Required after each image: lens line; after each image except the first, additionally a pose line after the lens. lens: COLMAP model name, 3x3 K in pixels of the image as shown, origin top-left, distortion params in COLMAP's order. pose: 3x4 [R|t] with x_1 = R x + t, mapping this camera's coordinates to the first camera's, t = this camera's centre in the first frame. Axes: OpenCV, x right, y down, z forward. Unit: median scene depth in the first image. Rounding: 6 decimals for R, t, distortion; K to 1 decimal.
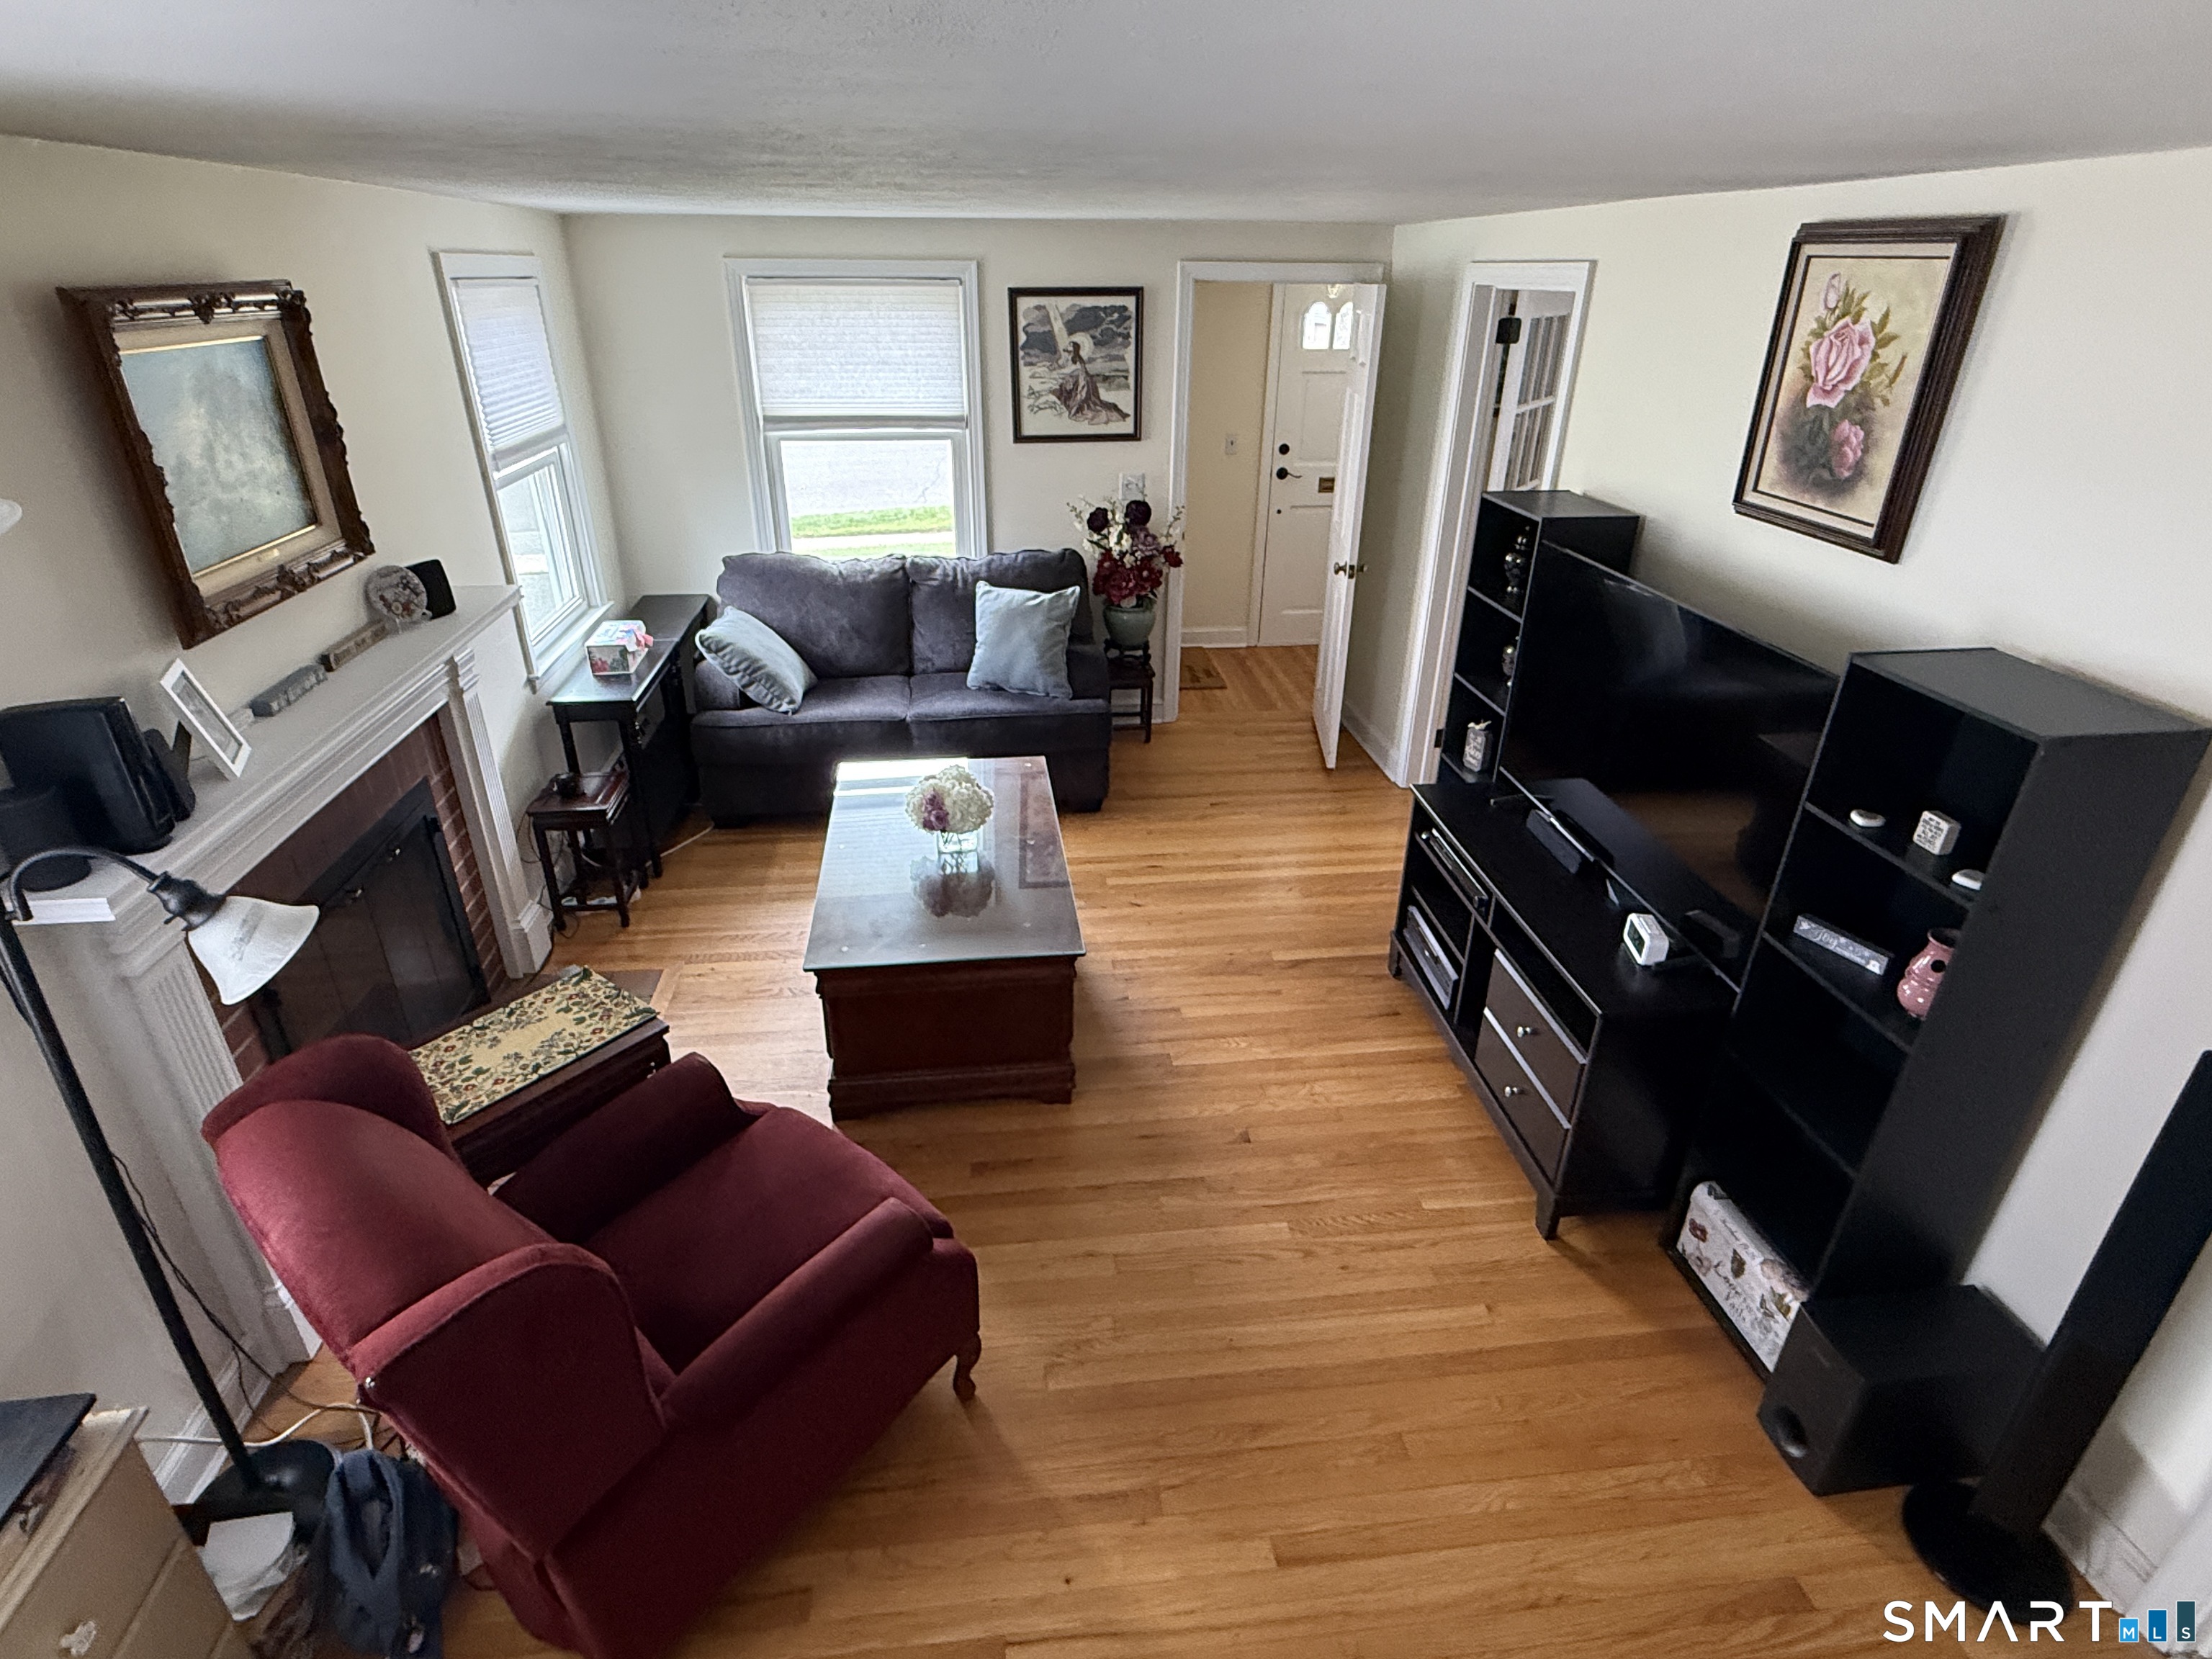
lens RADIAL K [[1128.4, 0, 1099.0], [0, 1128.4, 832.7], [0, 0, 1]] dist [-0.002716, 0.001175]
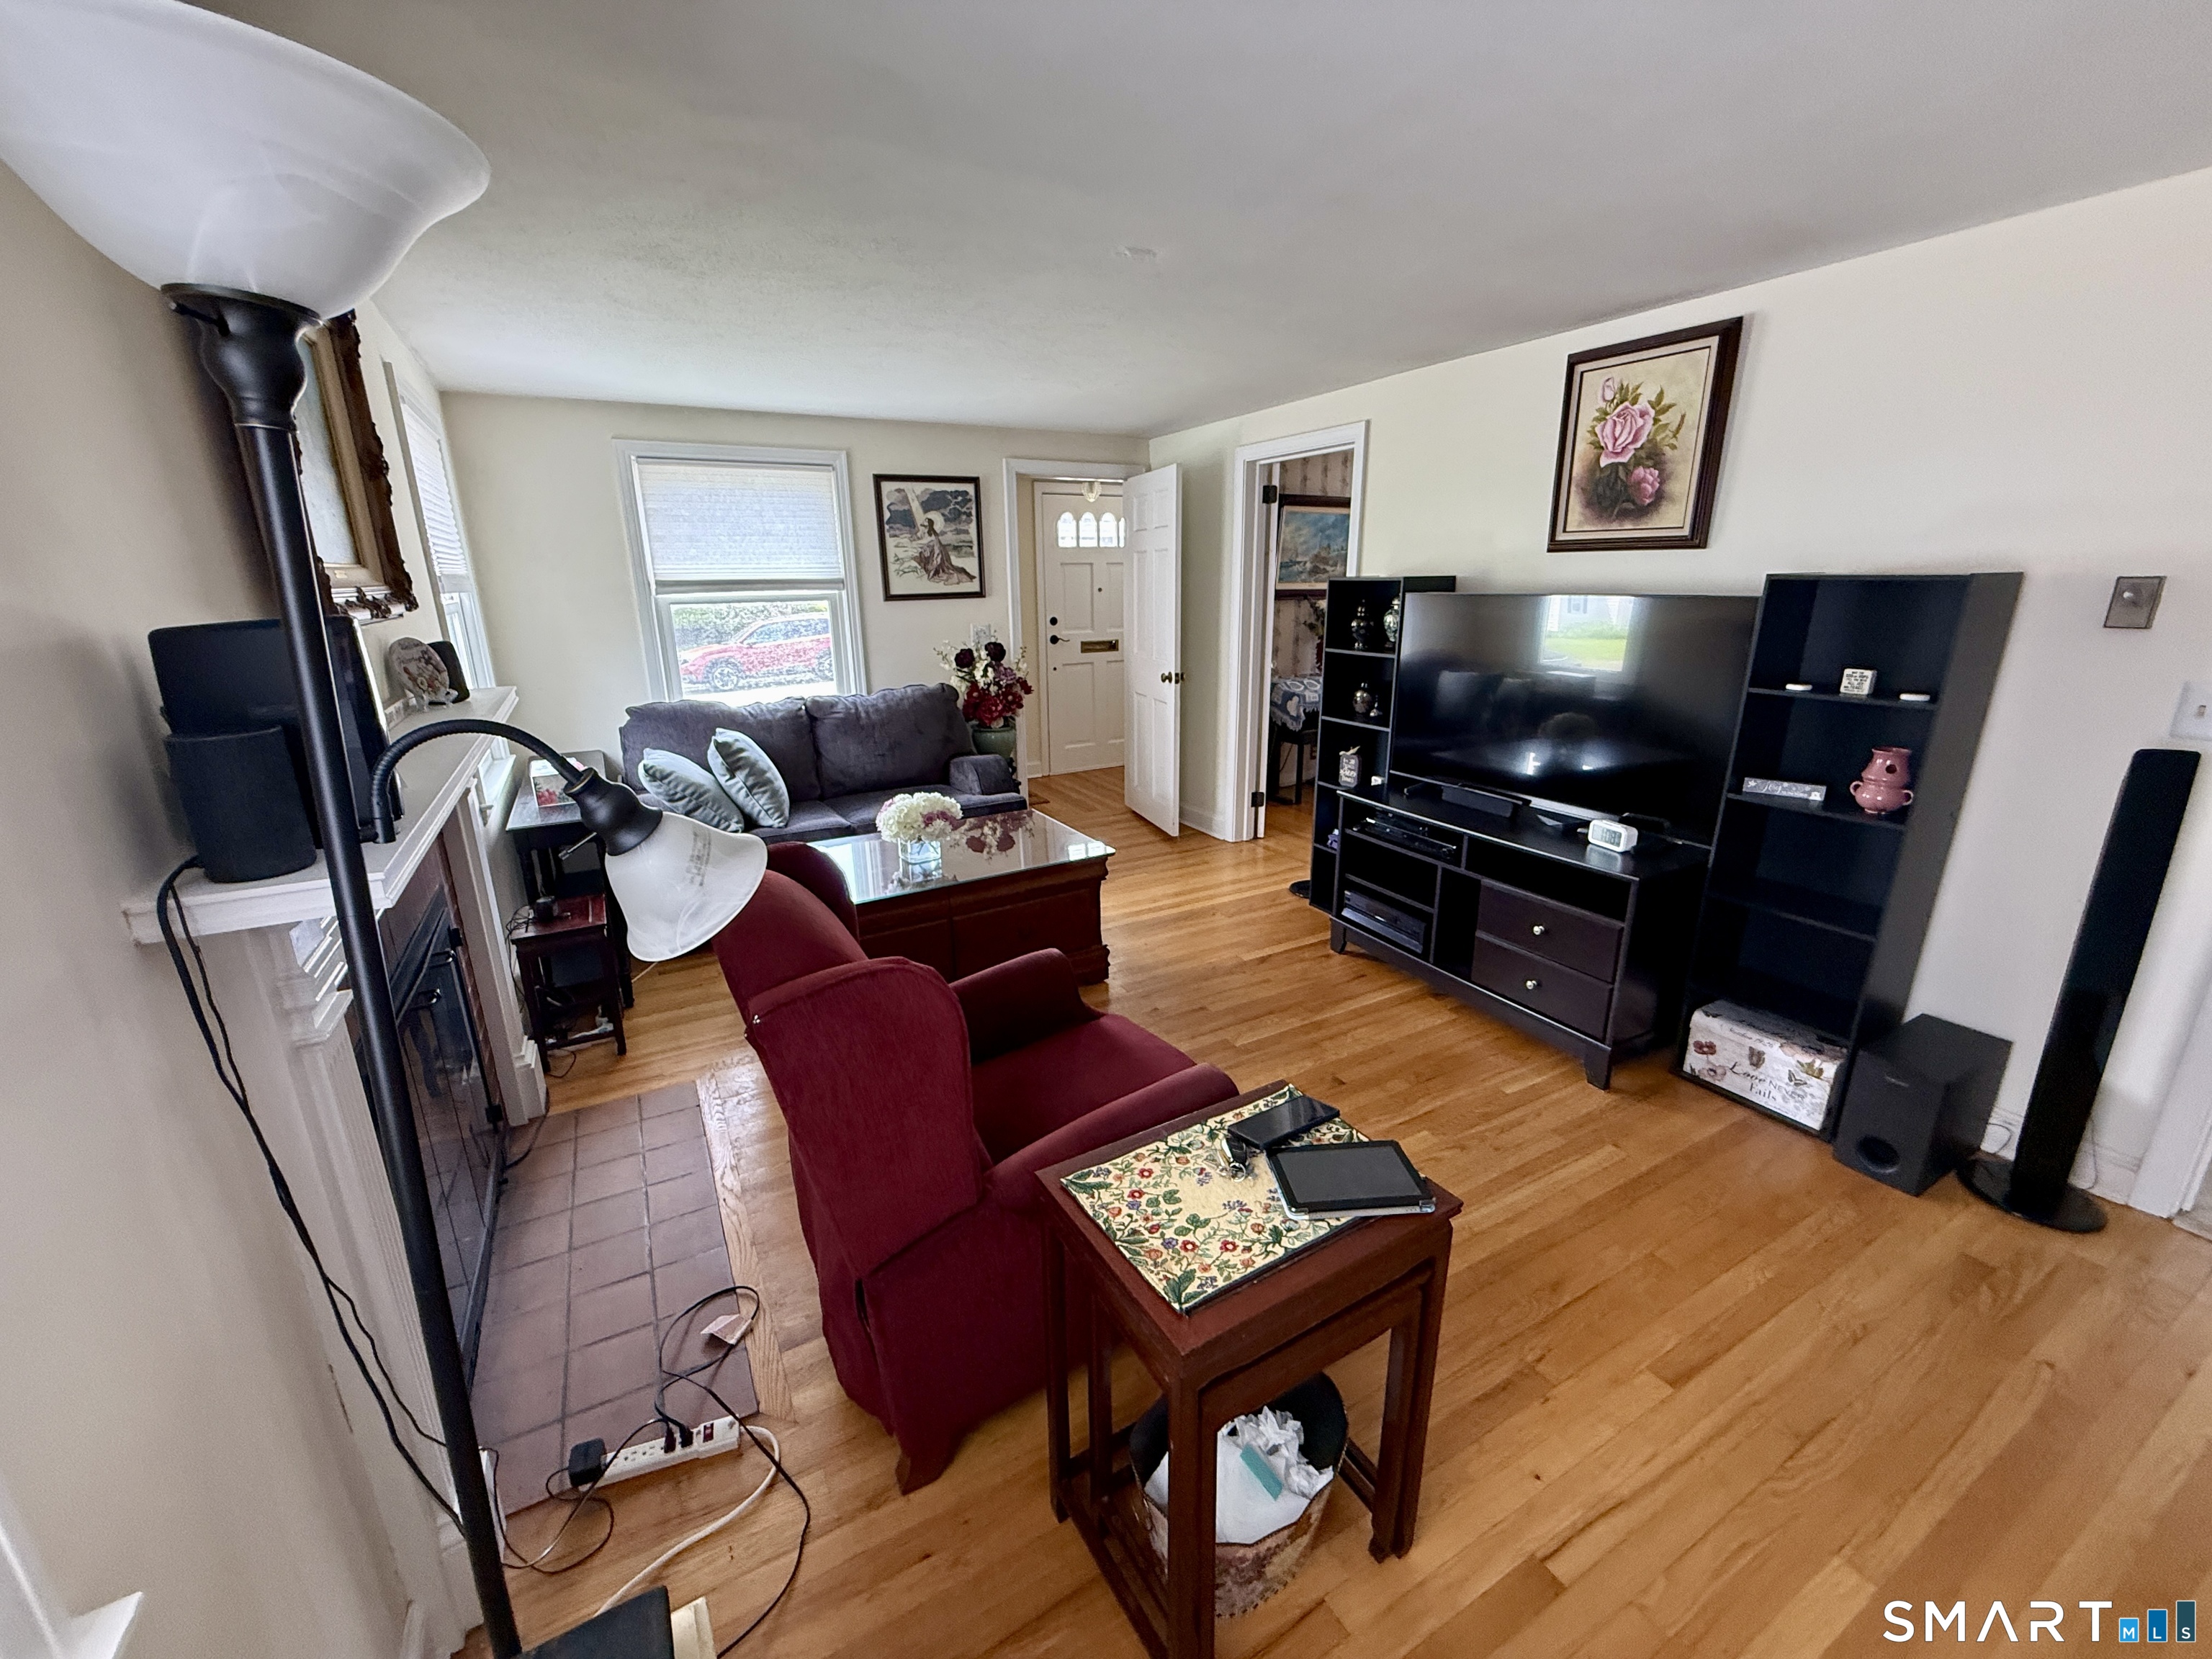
lens RADIAL K [[882.1, 0, 1096.7], [0, 882.1, 829.2], [0, 0, 1]] dist [-0.001432, 0.000117]
pose [[0.926427, -0.124373, 0.355336, -0.342153], [0.187285, 0.971030, -0.148411, 0.098510], [-0.326584, 0.204041, 0.922882, 0.185941]]
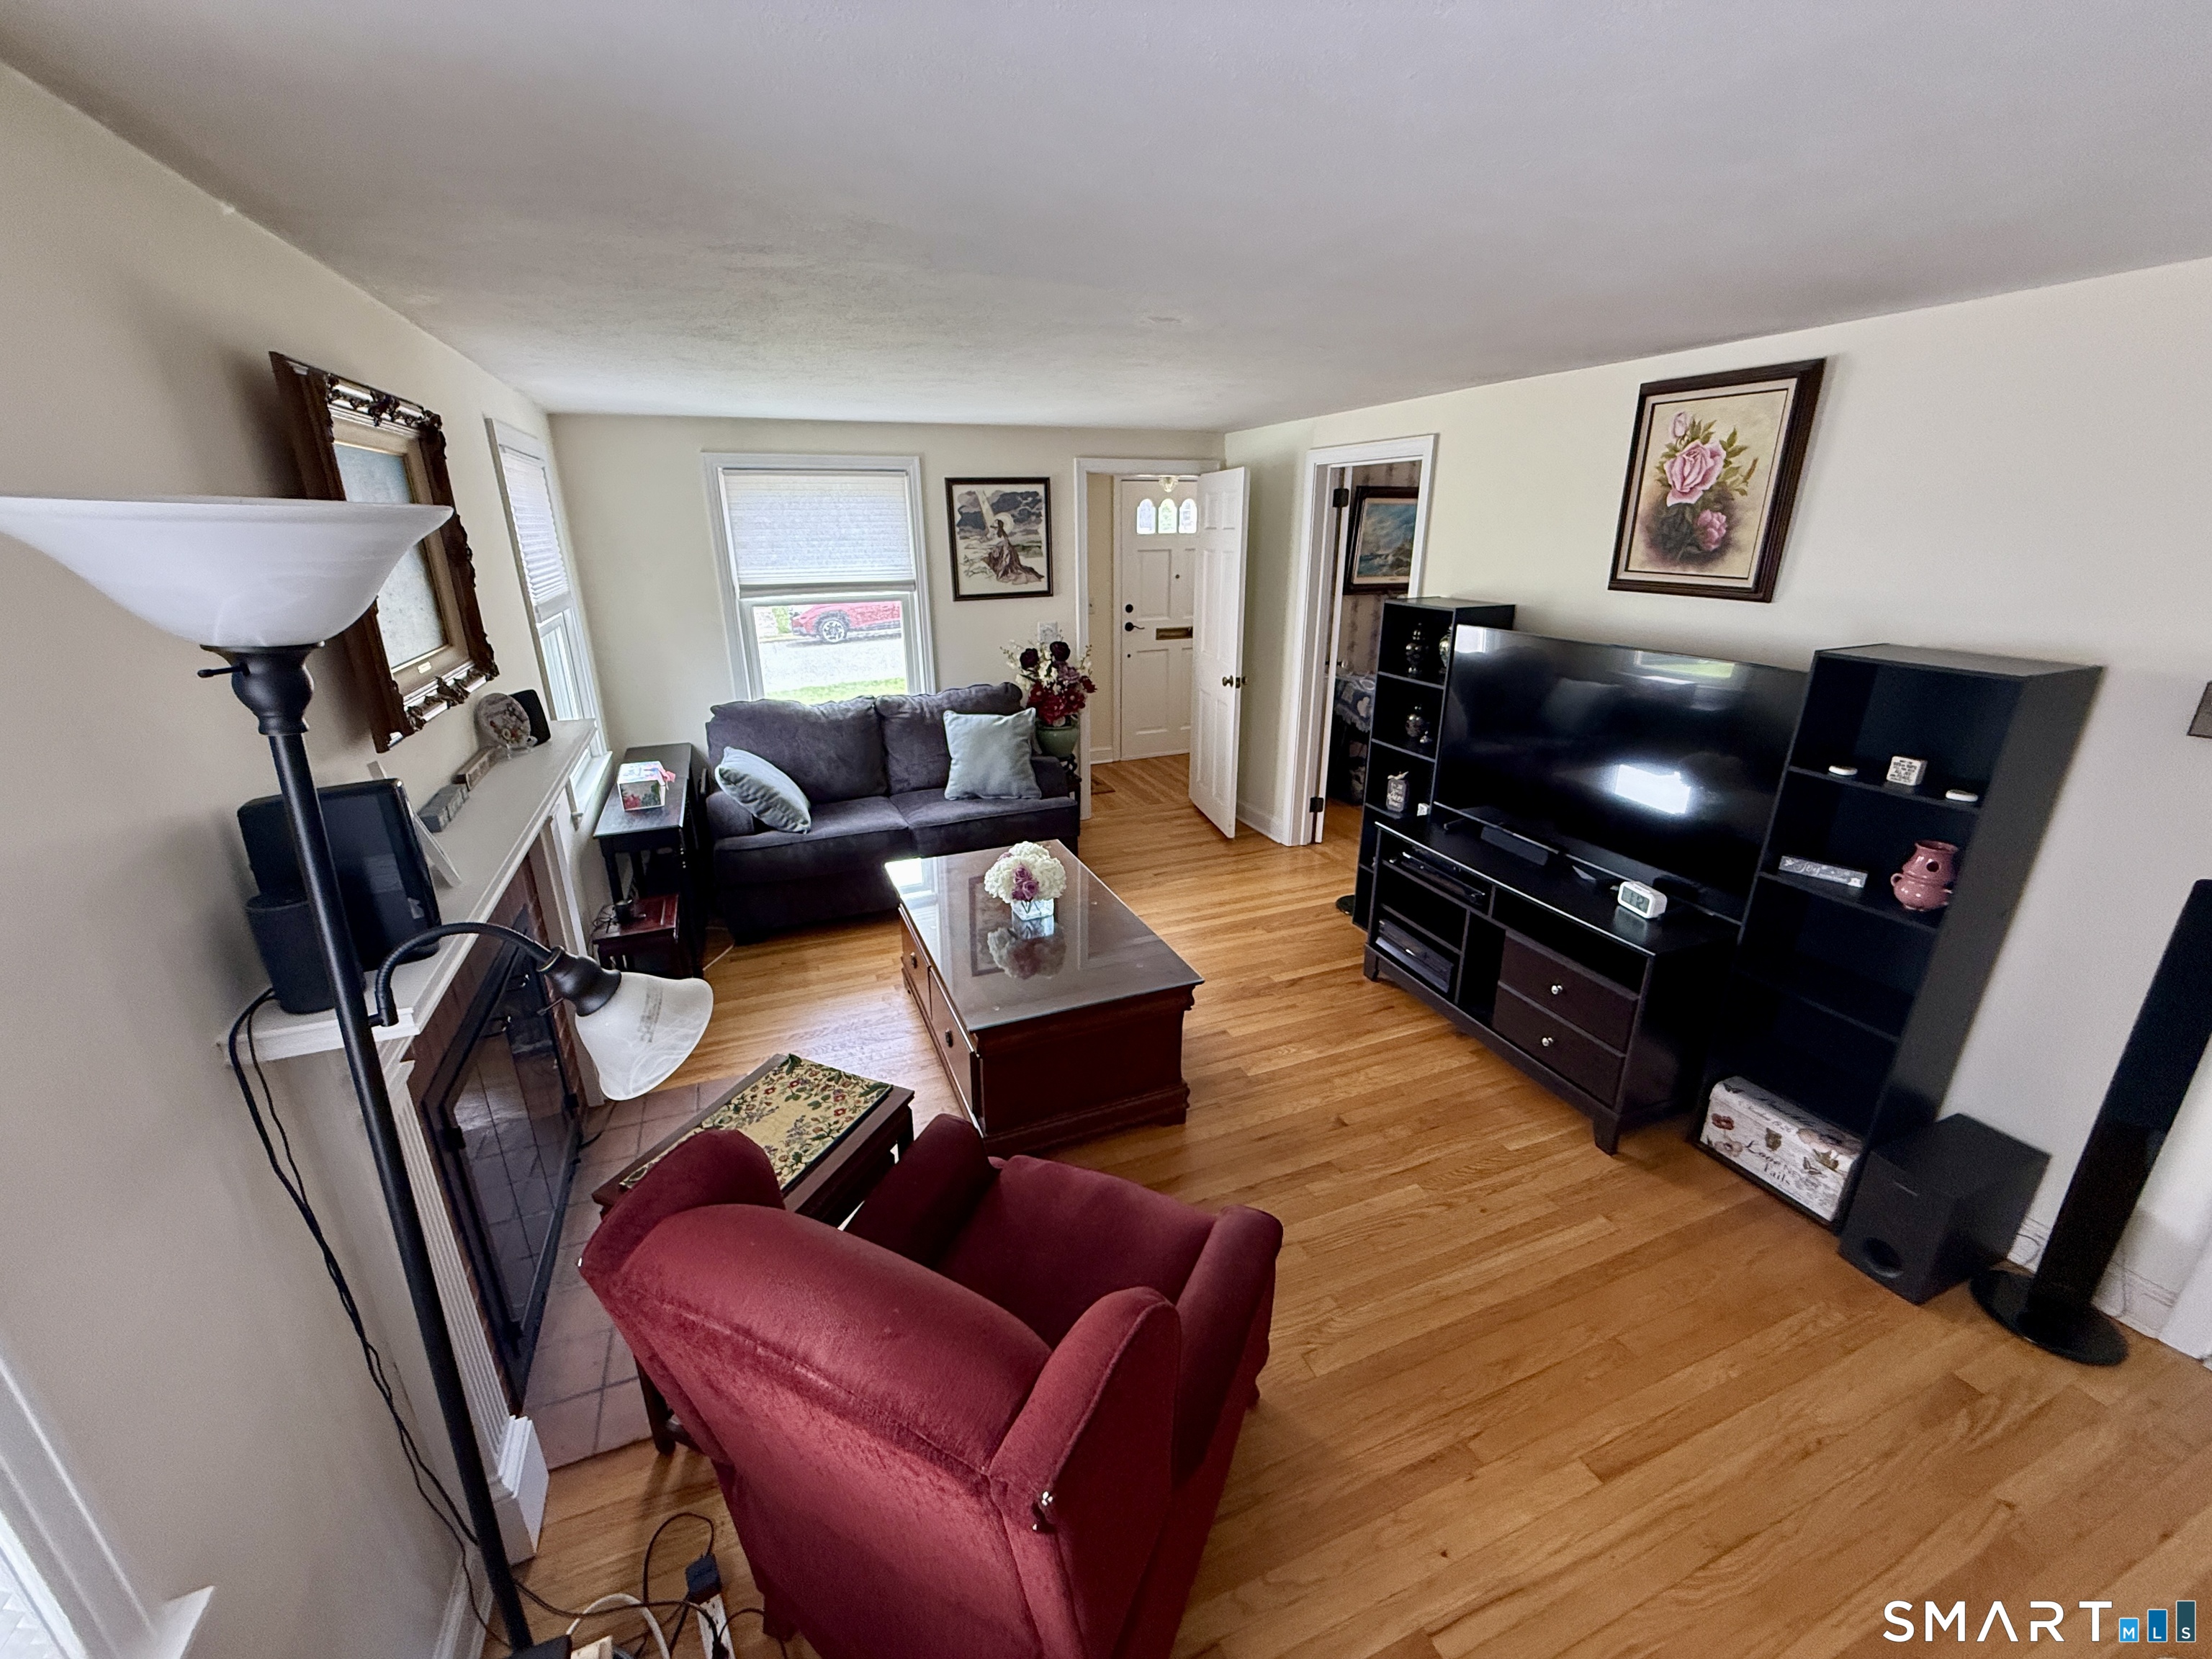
lens RADIAL K [[882.1, 0, 1097.1], [0, 882.1, 828.5], [0, 0, 1]] dist [-0.001432, 0.000117]
pose [[0.964862, -0.101911, 0.242189, -0.274027], [0.131791, 0.985097, -0.110522, 0.033778], [-0.227316, 0.138557, 0.963914, 0.120370]]
